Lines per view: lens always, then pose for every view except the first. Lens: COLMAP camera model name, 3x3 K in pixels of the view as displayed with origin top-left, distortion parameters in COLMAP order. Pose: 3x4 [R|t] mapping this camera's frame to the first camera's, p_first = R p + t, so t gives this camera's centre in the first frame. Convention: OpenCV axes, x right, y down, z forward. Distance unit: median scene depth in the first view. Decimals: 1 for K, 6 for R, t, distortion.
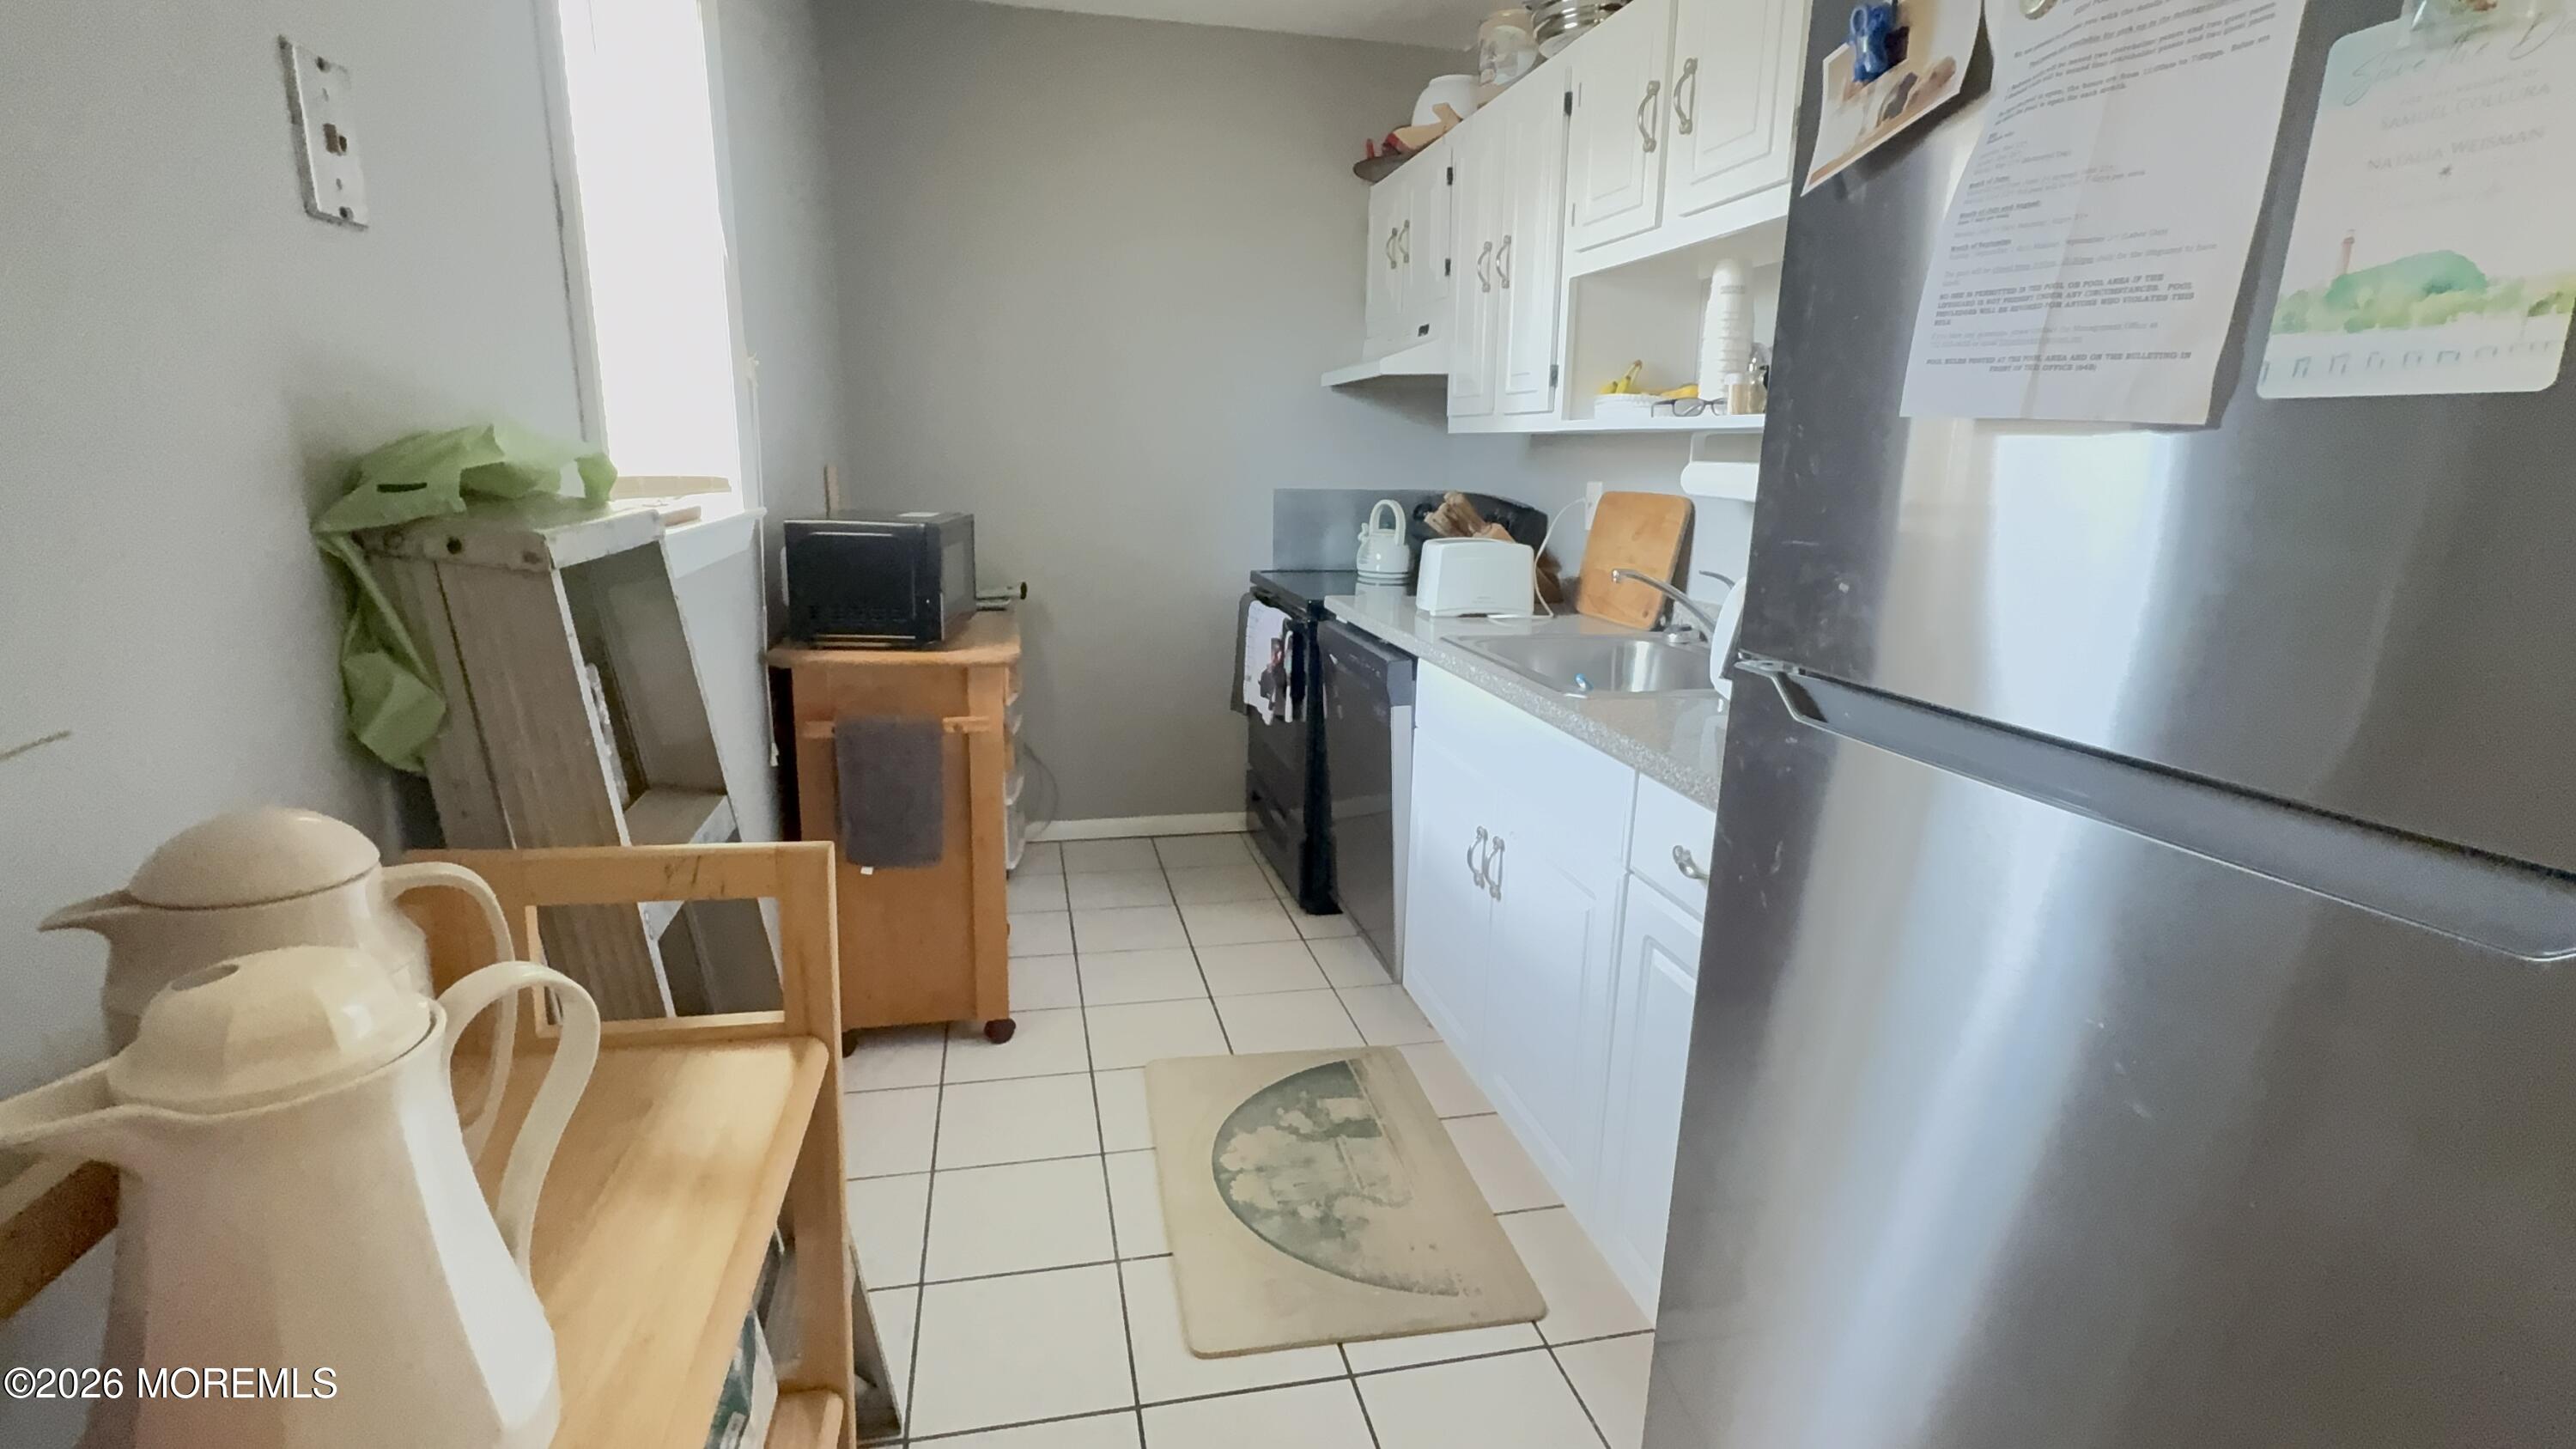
lens RADIAL K [[1177.8, 0, 1284.9], [0, 1177.8, 725.6], [0, 0, 1]] dist [0.000160, -0.000362]
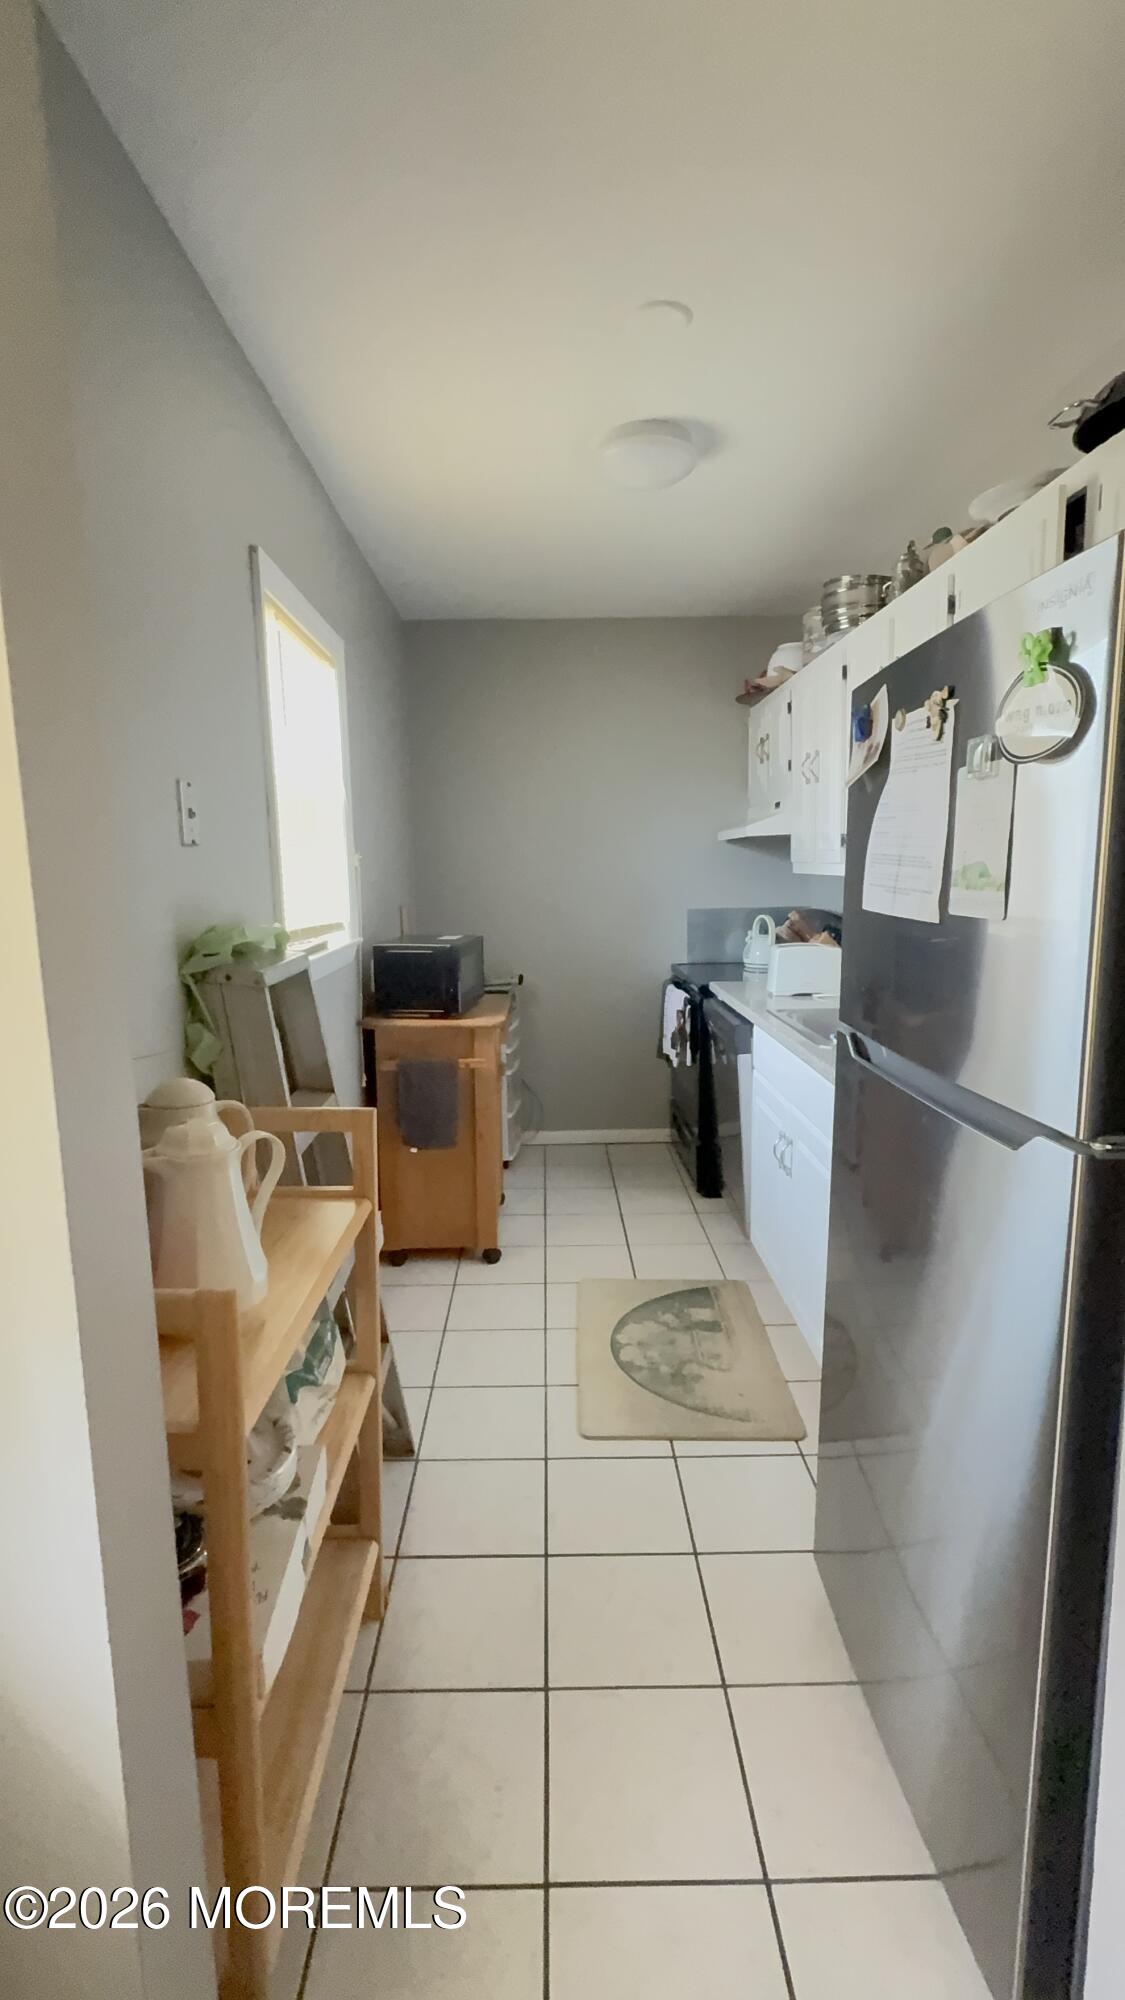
lens RADIAL K [[914.3, 0, 560.1], [0, 914.3, 1000.1], [0, 0, 1]] dist [0.000160, -0.000362]
pose [[0.977464, -0.005836, -0.211020, 0.127739], [-0.011234, 0.996763, -0.079606, 0.011875], [0.210802, 0.080182, 0.974235, -0.247167]]
